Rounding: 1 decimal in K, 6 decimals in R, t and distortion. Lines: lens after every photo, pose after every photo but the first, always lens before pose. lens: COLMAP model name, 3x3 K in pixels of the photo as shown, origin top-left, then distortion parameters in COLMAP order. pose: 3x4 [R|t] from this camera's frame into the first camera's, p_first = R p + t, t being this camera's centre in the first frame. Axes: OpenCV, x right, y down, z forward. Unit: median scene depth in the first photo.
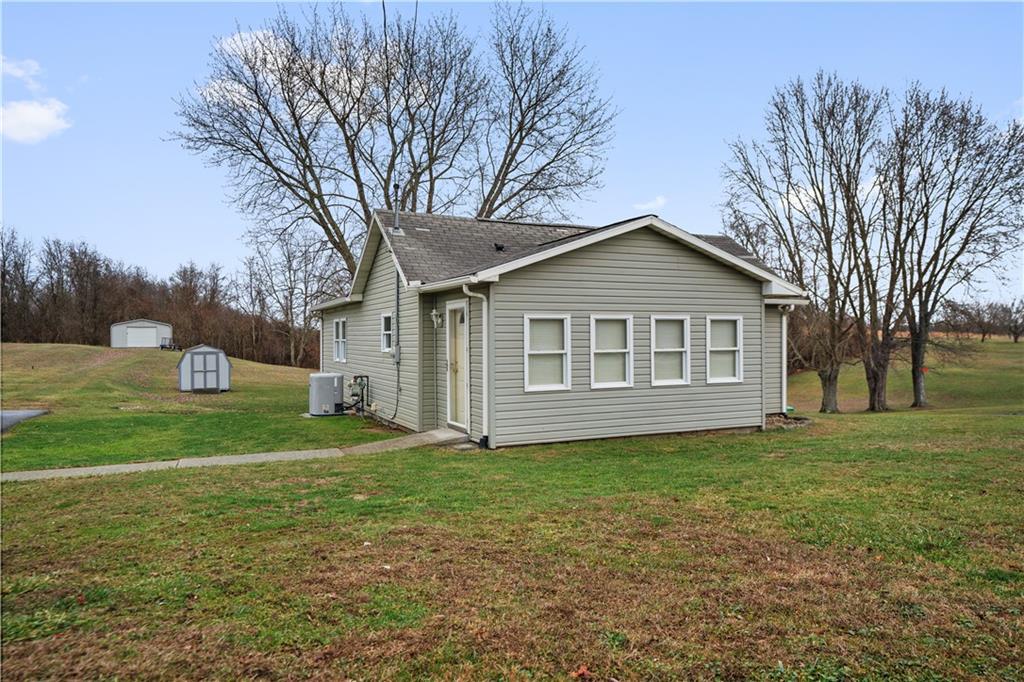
lens RADIAL K [[704.7, 0, 512.0], [0, 704.7, 341.0], [0, 0, 1]] dist [-0.000597, 0.000742]
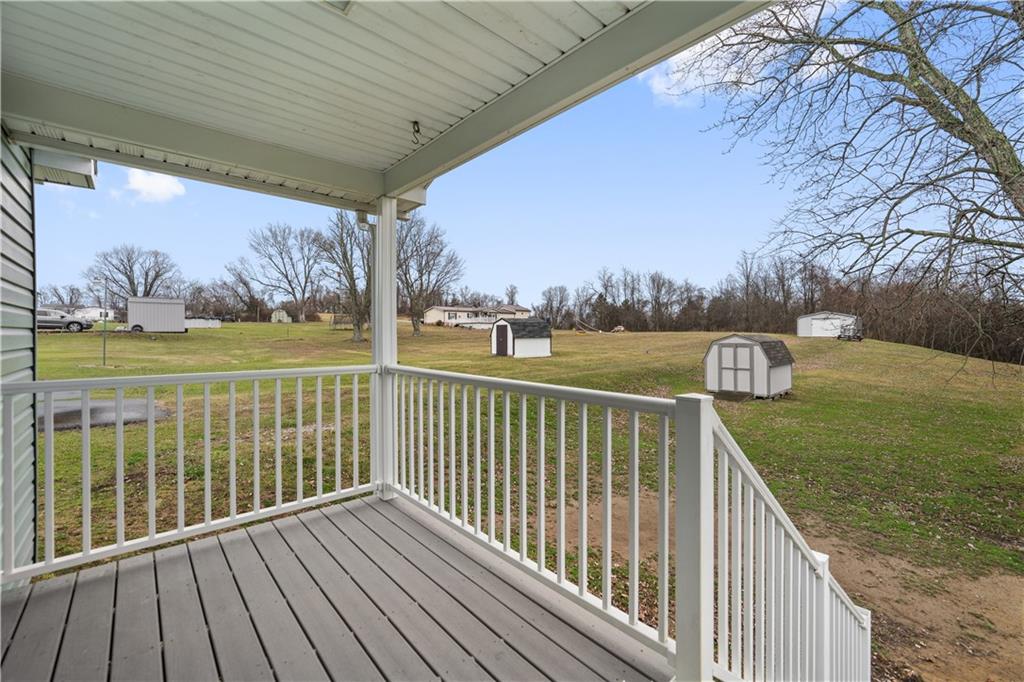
lens RADIAL K [[424.1, 0, 512.3], [0, 424.1, 336.2], [0, 0, 1]] dist [0.000114, 0.000046]
pose [[0.295626, 0.011949, -0.955229, -0.030257], [-0.001948, 0.999927, 0.011906, 0.000917], [0.955302, -0.001659, 0.295628, 0.292903]]
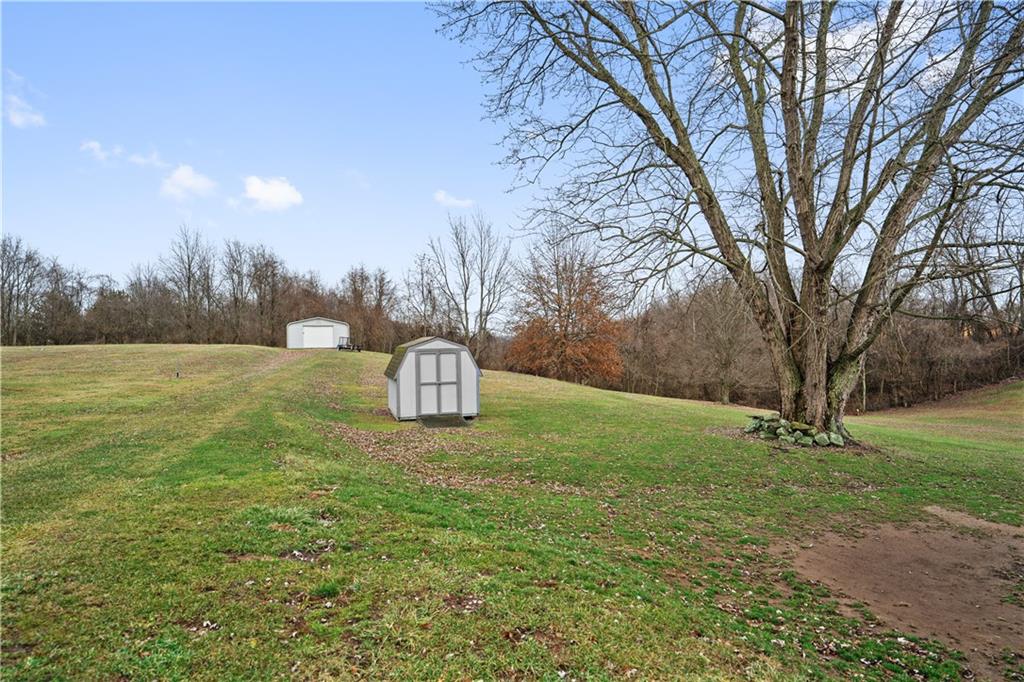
lens RADIAL K [[582.1, 0, 512.0], [0, 582.1, 341.0], [0, 0, 1]] dist [0.001189, 0.000040]
pose [[0.988500, -0.007779, -0.151021, -0.142874], [0.006936, 0.999957, -0.006111, 0.005601], [0.151062, 0.004993, 0.988512, 0.255176]]
